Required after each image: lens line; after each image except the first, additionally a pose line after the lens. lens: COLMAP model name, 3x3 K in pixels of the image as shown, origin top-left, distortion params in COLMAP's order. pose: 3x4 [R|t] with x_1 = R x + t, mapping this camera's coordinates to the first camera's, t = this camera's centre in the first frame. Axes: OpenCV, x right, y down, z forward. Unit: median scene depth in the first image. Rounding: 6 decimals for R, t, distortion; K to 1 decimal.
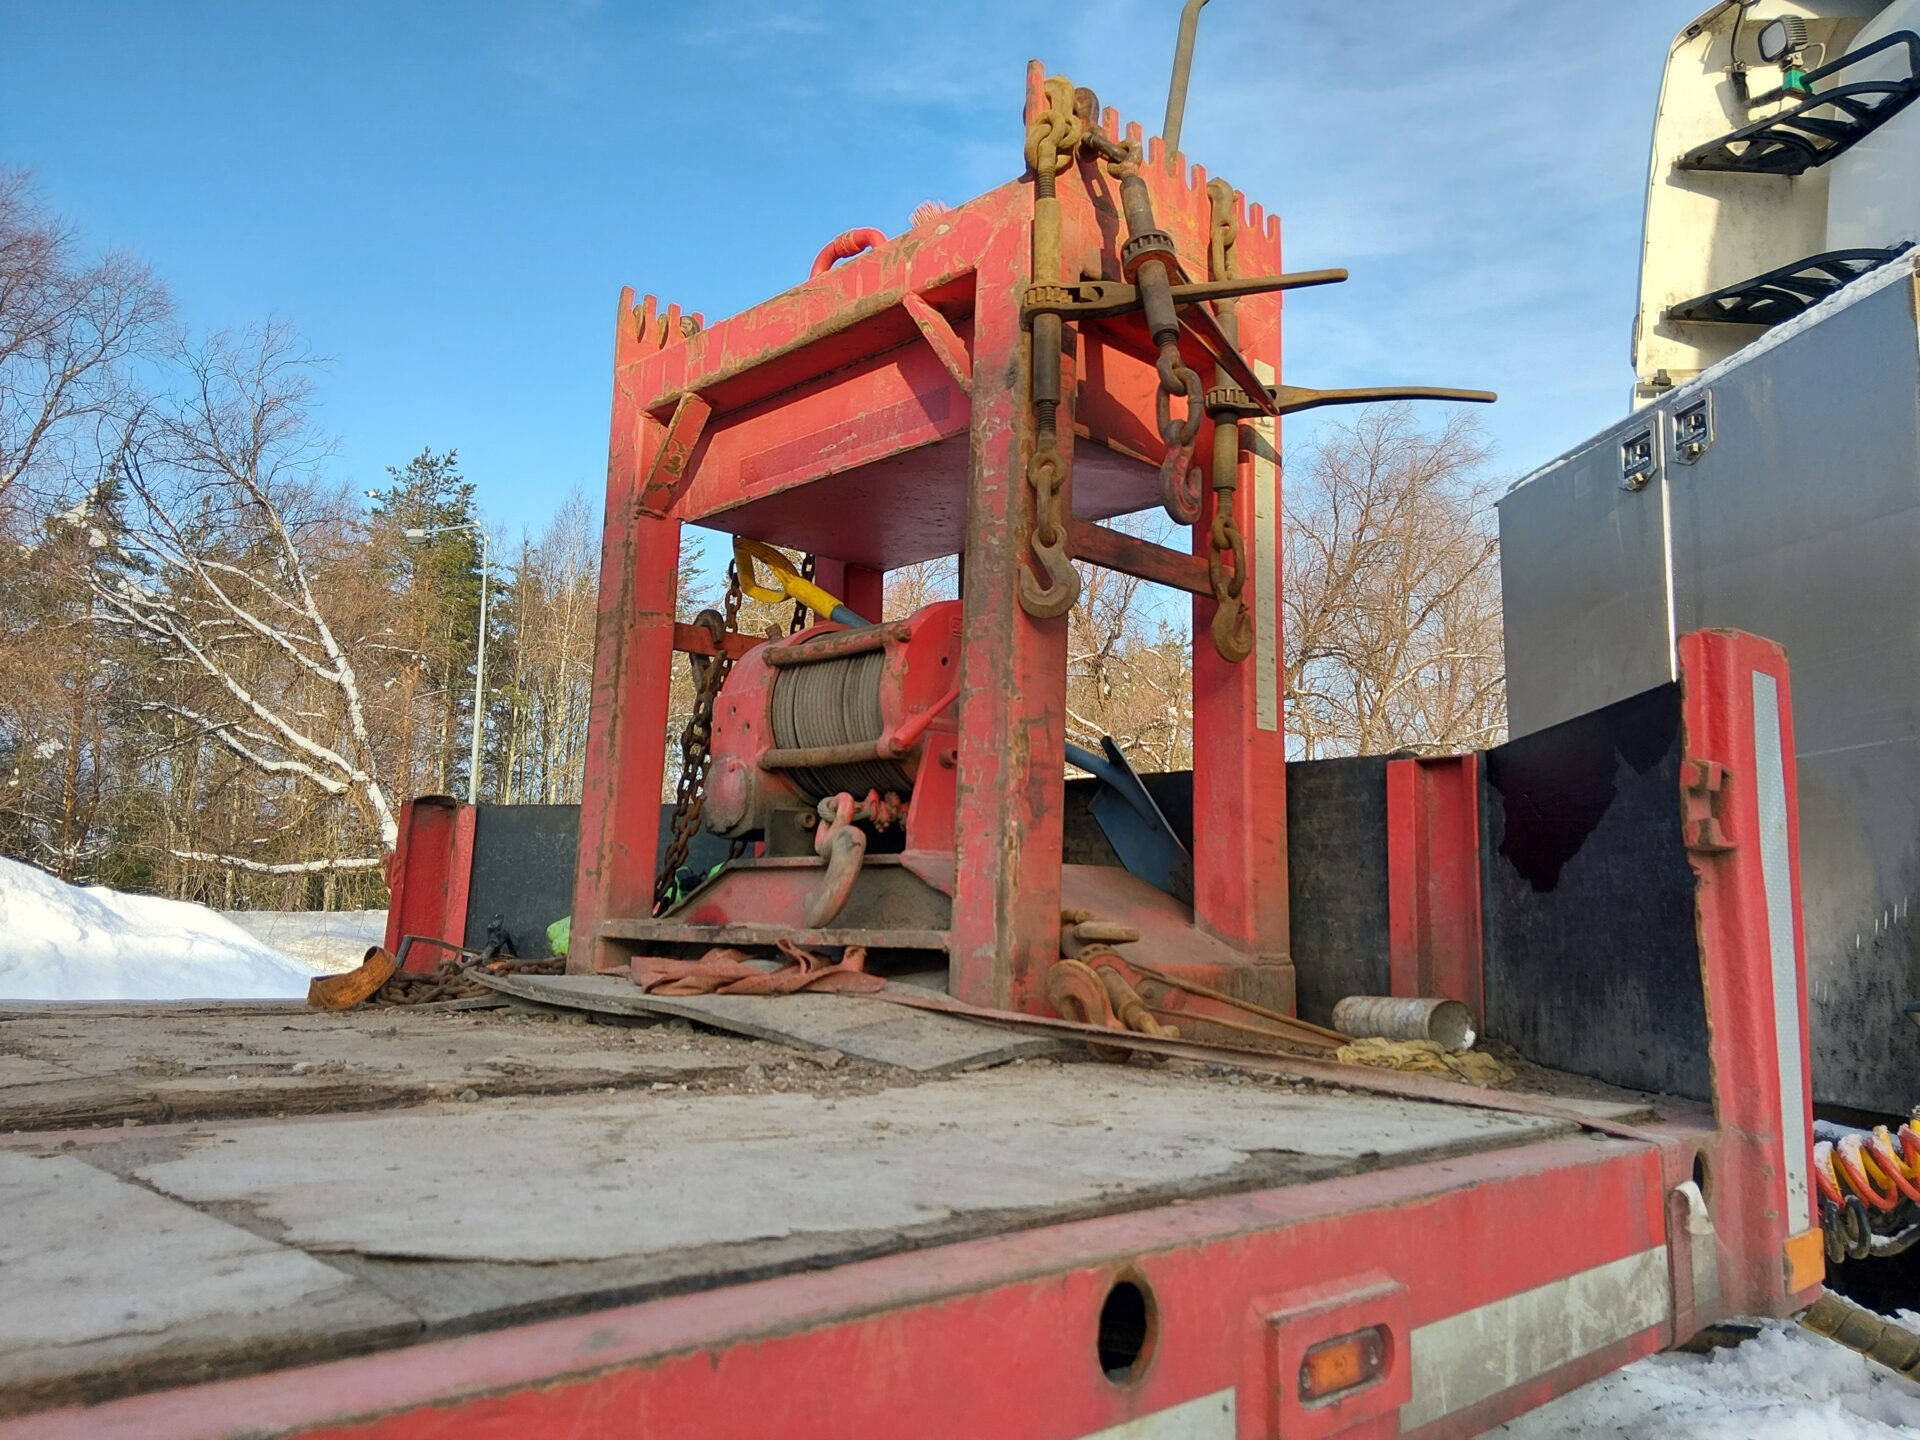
lens RADIAL K [[1436.3, 0, 958.5], [0, 1436.3, 701.0], [0, 0, 1]] dist [0.085584, -0.134091]
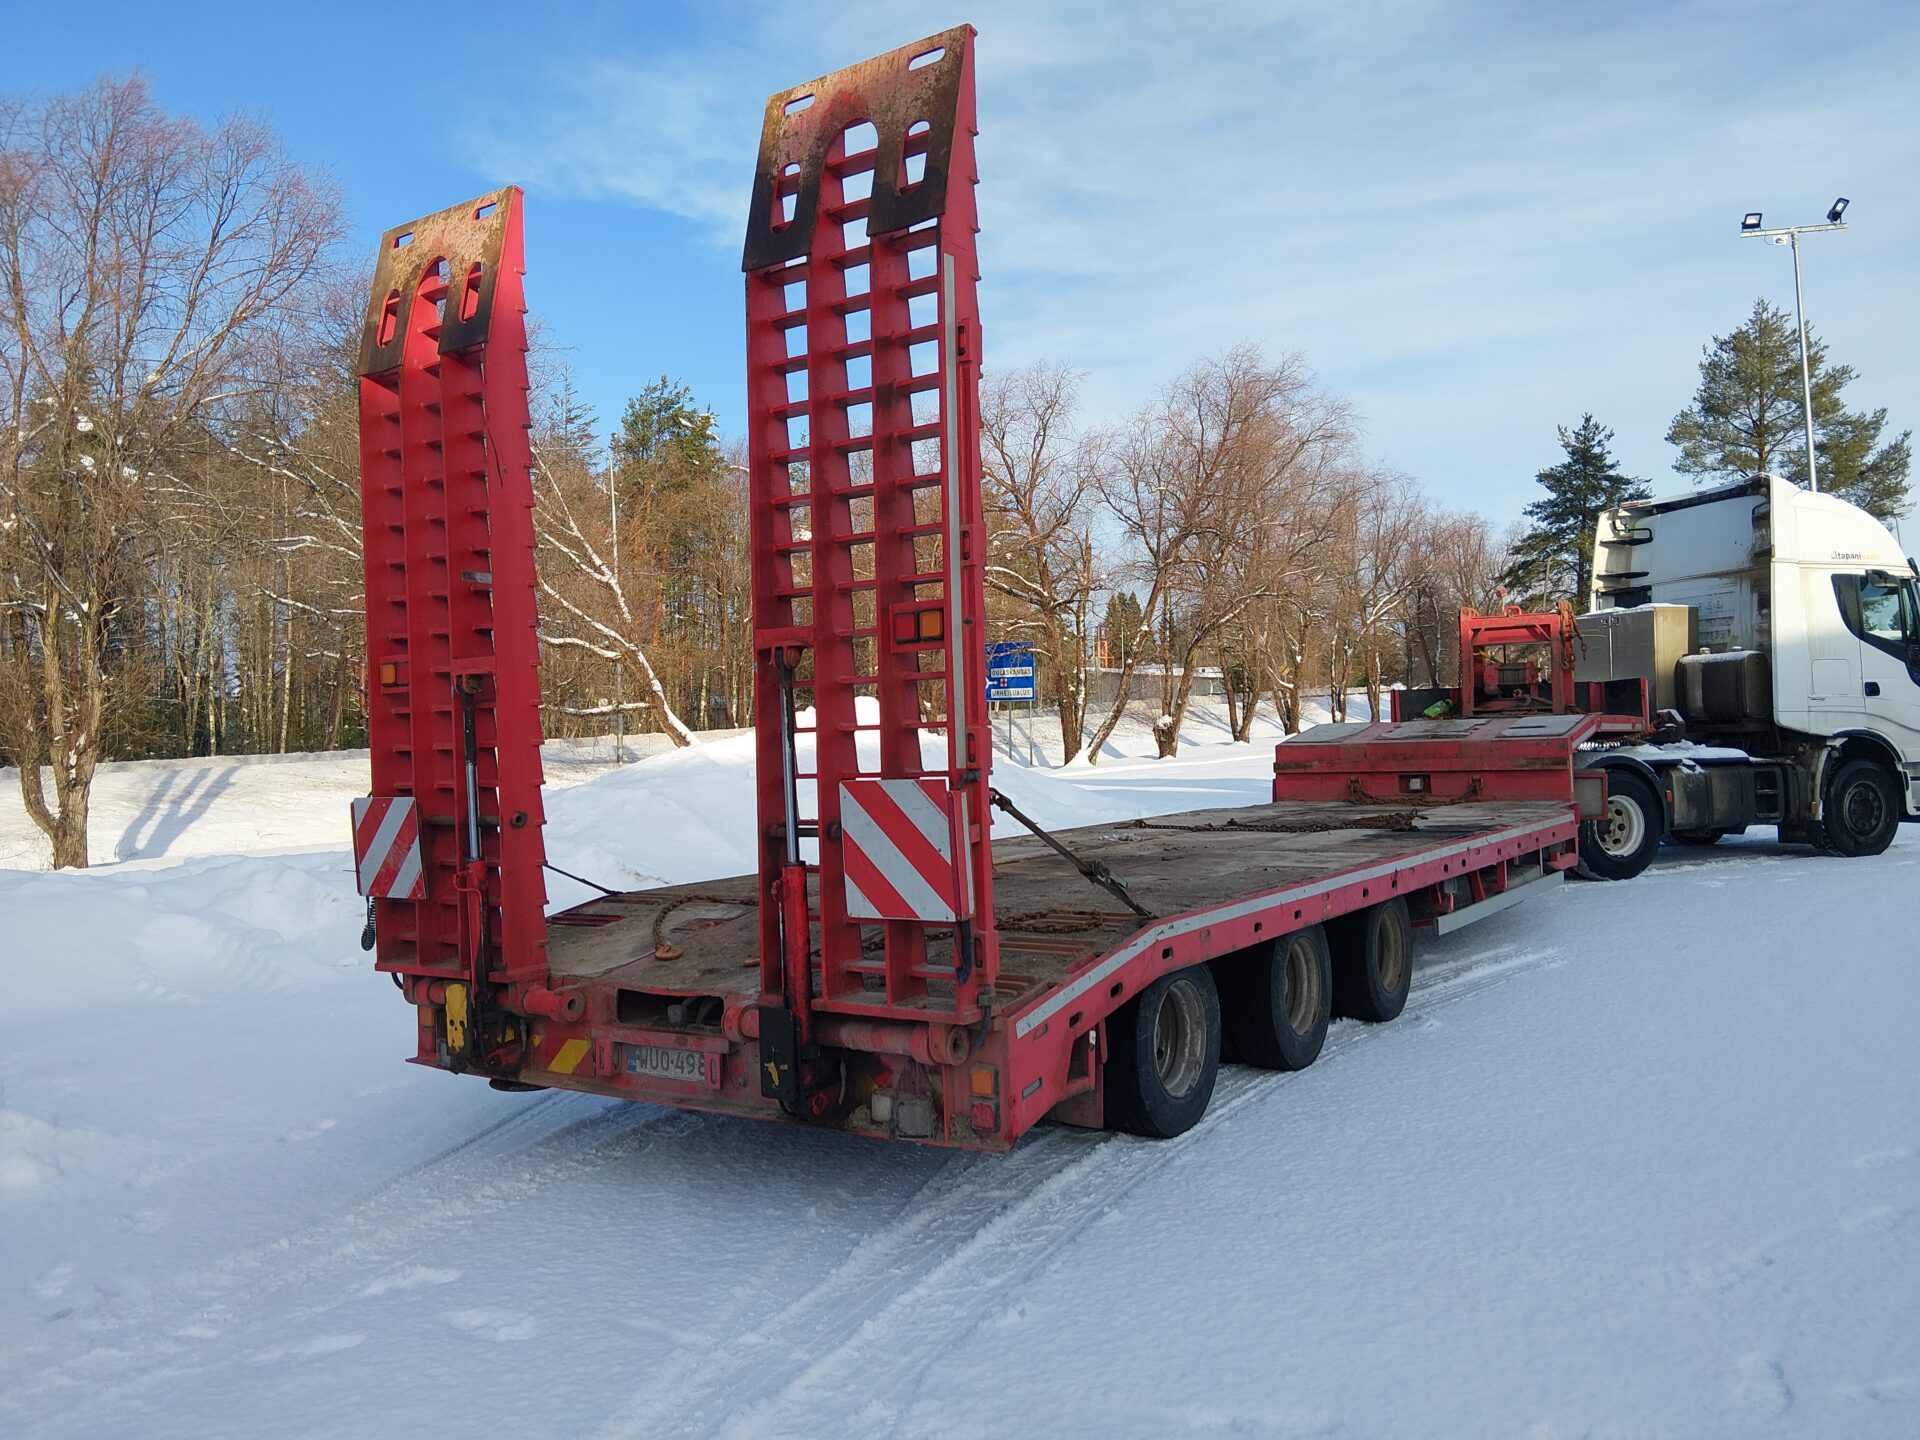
lens RADIAL K [[1453.0, 0, 947.0], [0, 1453.0, 734.6], [0, 0, 1]] dist [0.064790, -0.019667]
pose [[0.980118, -0.042280, 0.193857, -2.557028], [0.013219, 0.988777, 0.148816, -0.500582], [-0.197973, -0.143294, 0.969677, -3.319099]]
